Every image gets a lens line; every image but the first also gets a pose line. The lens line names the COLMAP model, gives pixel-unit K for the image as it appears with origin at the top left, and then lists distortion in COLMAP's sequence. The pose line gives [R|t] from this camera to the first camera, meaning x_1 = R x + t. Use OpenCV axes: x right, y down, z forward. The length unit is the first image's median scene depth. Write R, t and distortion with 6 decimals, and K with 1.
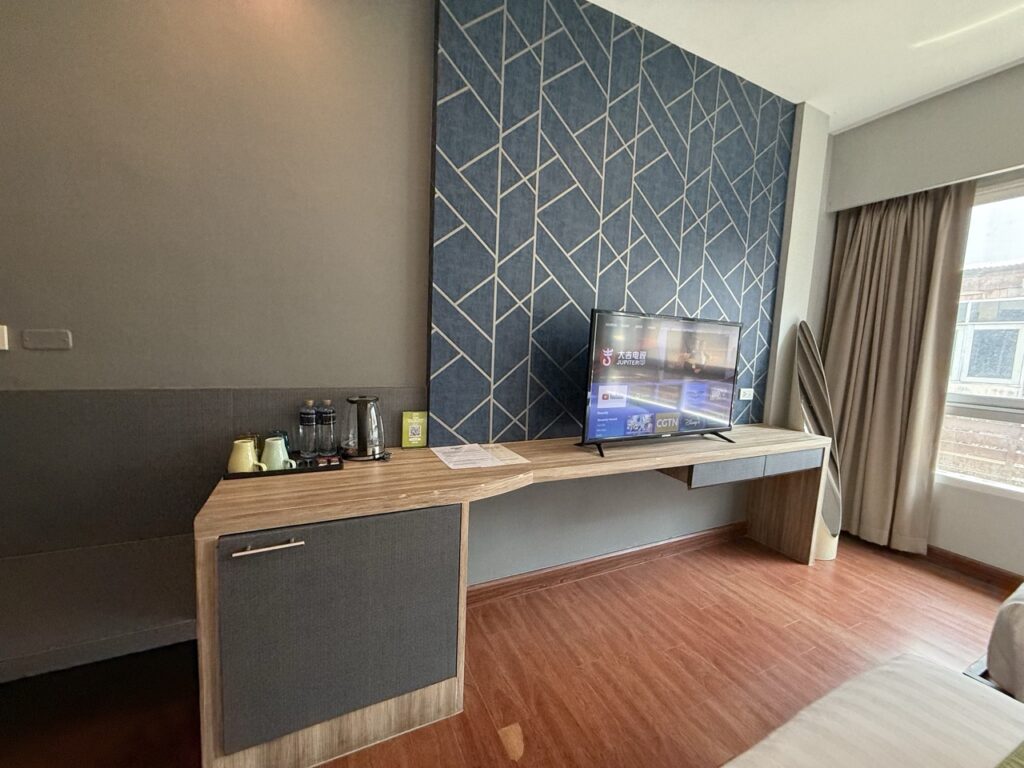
lens RADIAL K [[409.7, 0, 506.3], [0, 409.7, 384.0], [0, 0, 1]] dist [-0.002587, 0.001066]
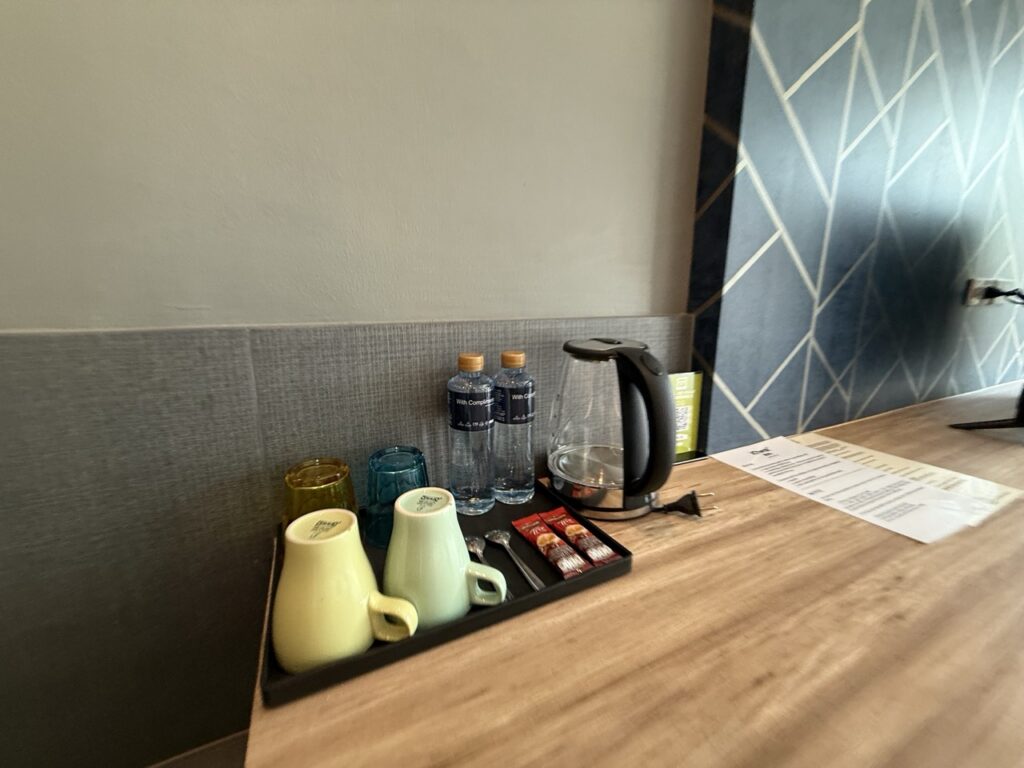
lens RADIAL K [[409.7, 0, 503.9], [0, 409.7, 383.1], [0, 0, 1]] dist [-0.002587, 0.001066]
pose [[0.999126, -0.041468, -0.005300, -0.375189], [0.041799, 0.993154, 0.109073, 0.021771], [0.000741, -0.109200, 0.994020, 0.543798]]
